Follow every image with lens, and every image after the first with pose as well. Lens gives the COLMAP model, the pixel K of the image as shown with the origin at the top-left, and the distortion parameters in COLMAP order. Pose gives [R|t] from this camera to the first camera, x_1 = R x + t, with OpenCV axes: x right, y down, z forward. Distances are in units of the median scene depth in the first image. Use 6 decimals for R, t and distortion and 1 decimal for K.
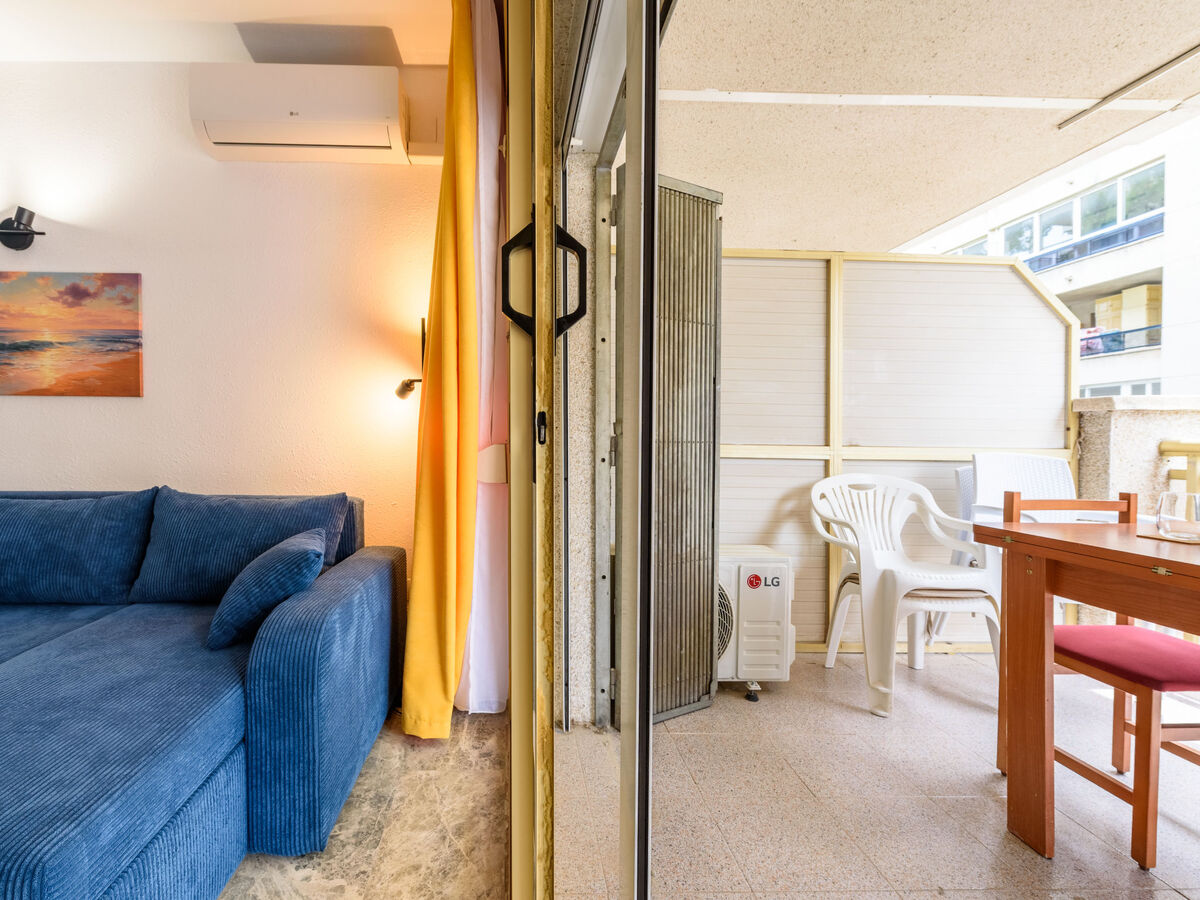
lens RADIAL K [[566.0, 0, 590.5], [0, 566.0, 450.9], [0, 0, 1]] dist [-0.003990, 0.000071]
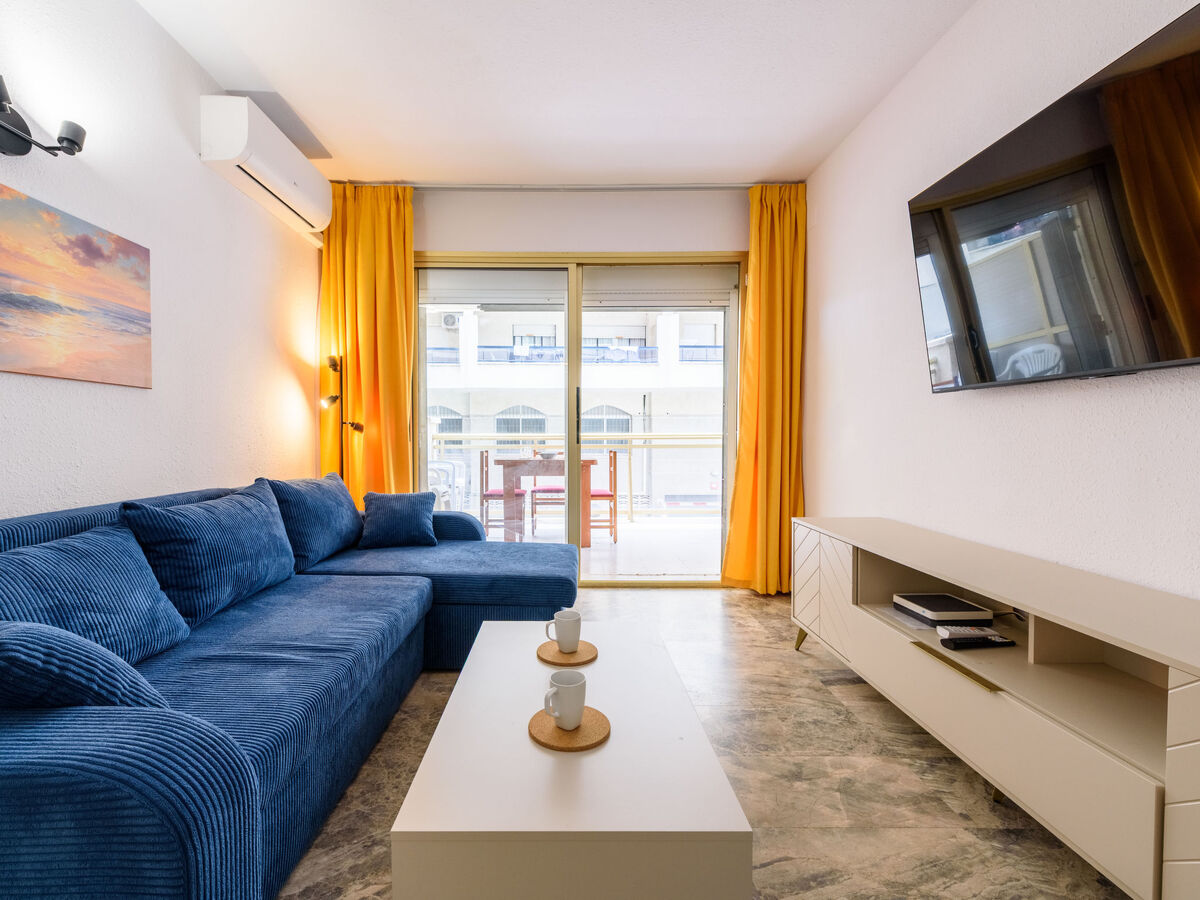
lens RADIAL K [[523.5, 0, 562.2], [0, 523.5, 451.2], [0, 0, 1]] dist [-0.003853, 0.000009]
pose [[0.053140, -0.036448, 0.997922, -1.598561], [0.020340, 0.999166, 0.035411, -0.014529], [-0.998380, 0.018416, 0.053837, 0.317196]]
